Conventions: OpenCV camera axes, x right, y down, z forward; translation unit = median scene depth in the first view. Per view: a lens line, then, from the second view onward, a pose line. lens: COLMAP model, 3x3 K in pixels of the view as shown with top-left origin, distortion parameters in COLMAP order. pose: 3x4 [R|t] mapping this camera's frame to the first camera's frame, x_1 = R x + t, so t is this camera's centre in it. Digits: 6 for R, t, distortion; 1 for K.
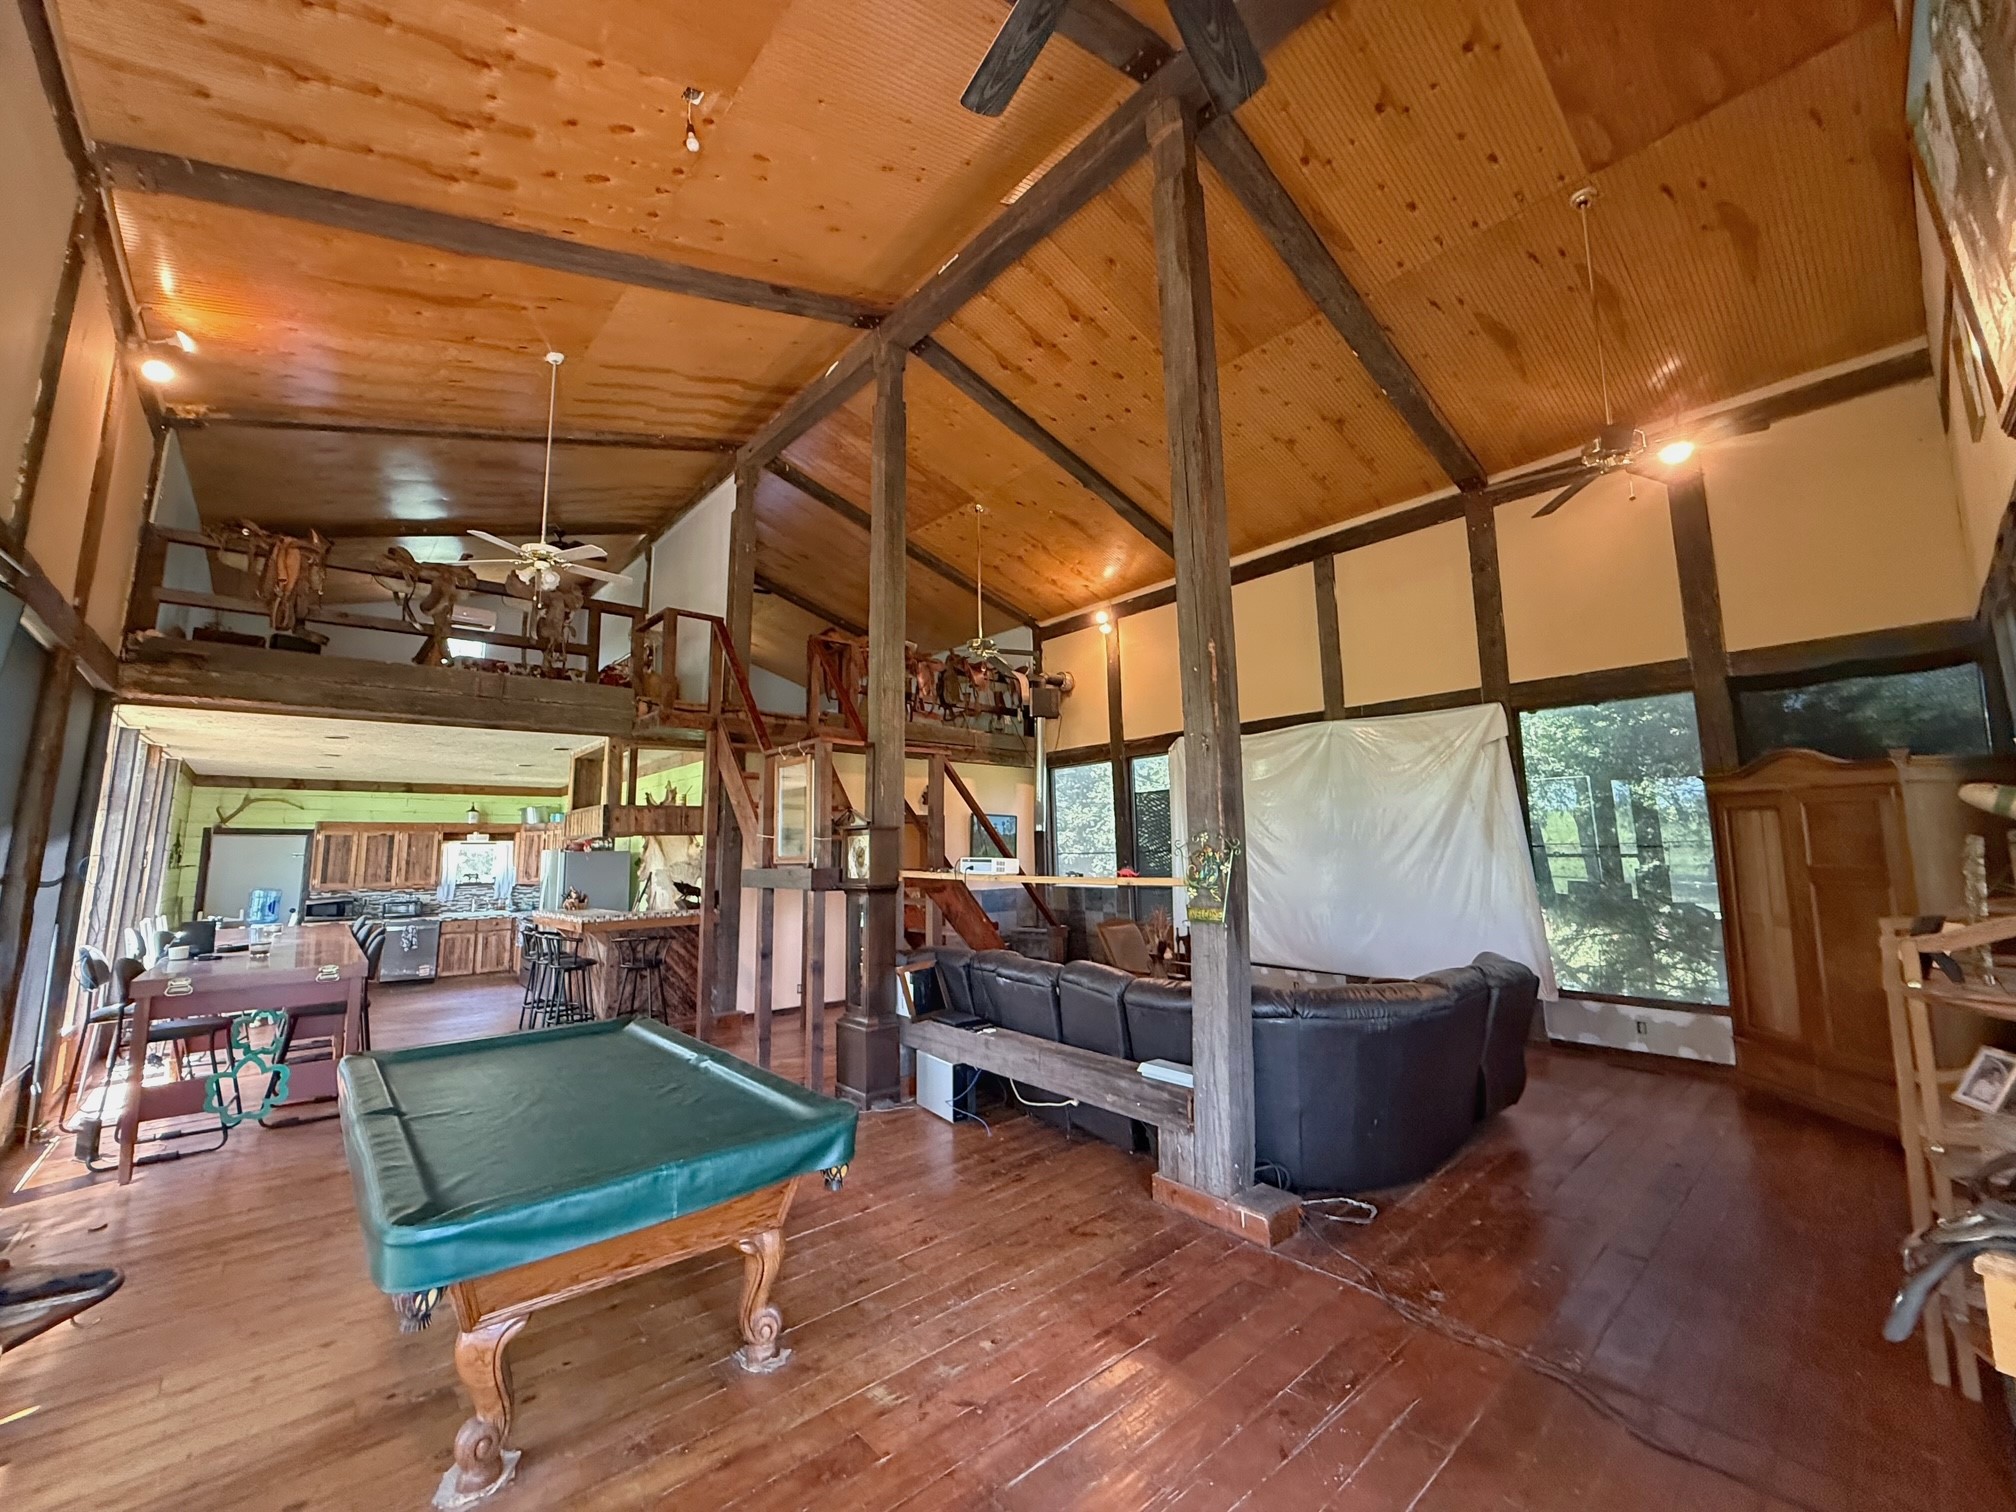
lens RADIAL K [[809.2, 0, 1012.7], [0, 809.2, 748.8], [0, 0, 1]] dist [0.003640, -0.000499]
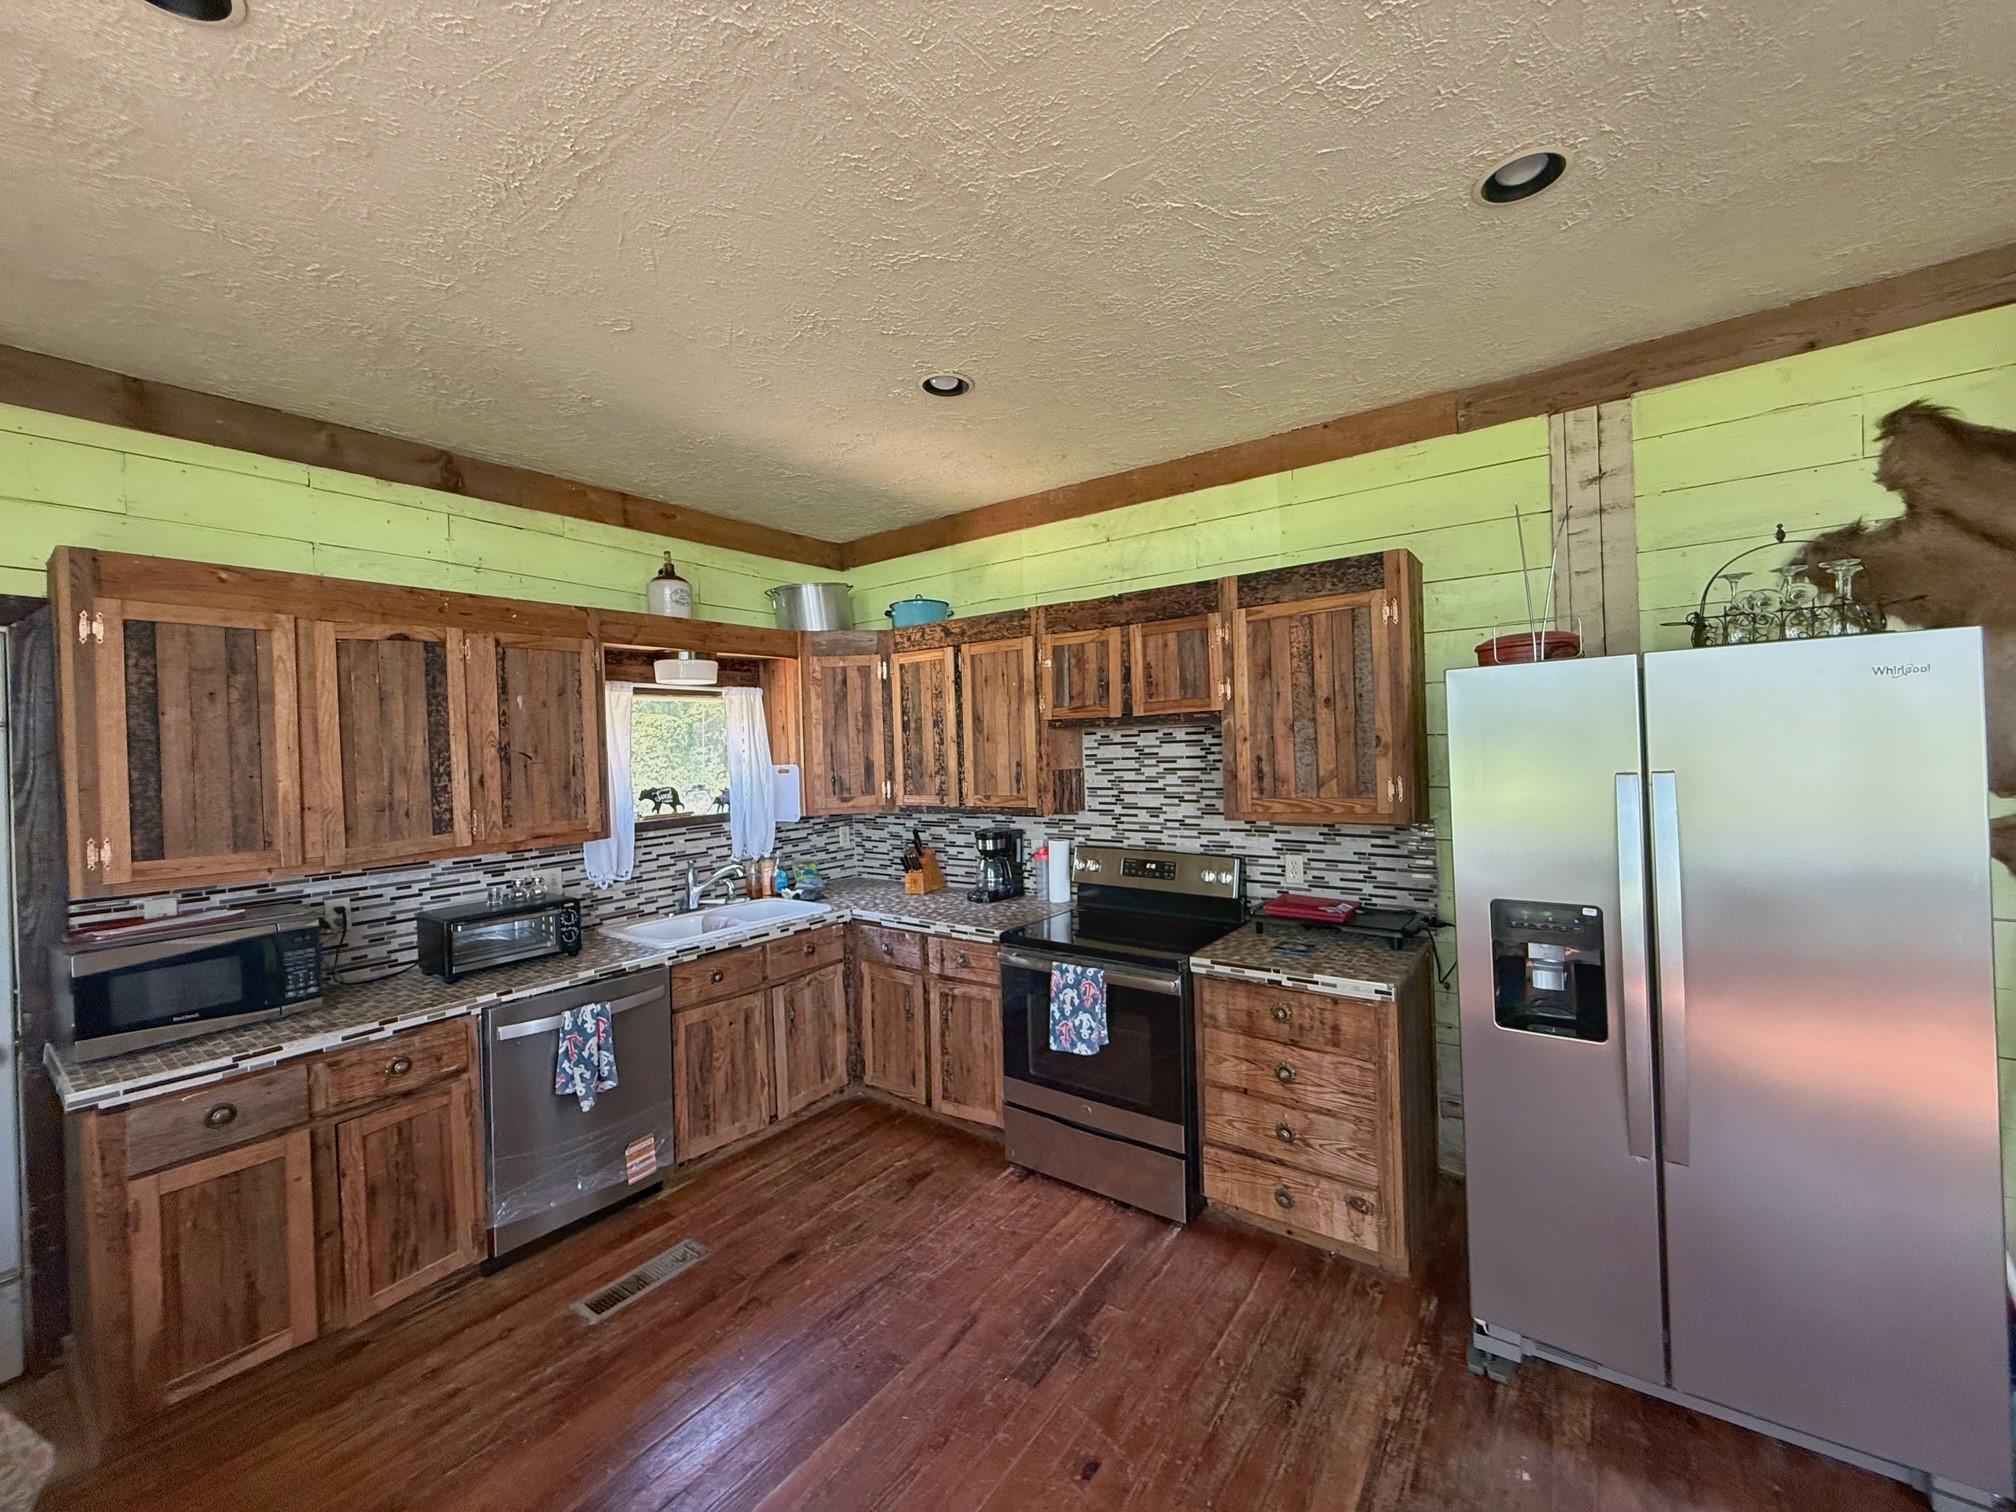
lens RADIAL K [[809.2, 0, 1010.2], [0, 809.2, 747.6], [0, 0, 1]] dist [0.003640, -0.000499]
pose [[0.975874, -0.019711, 0.217441, -0.666746], [-0.007773, 0.992149, 0.124823, 0.108726], [-0.218194, -0.123502, 0.968059, 0.742123]]
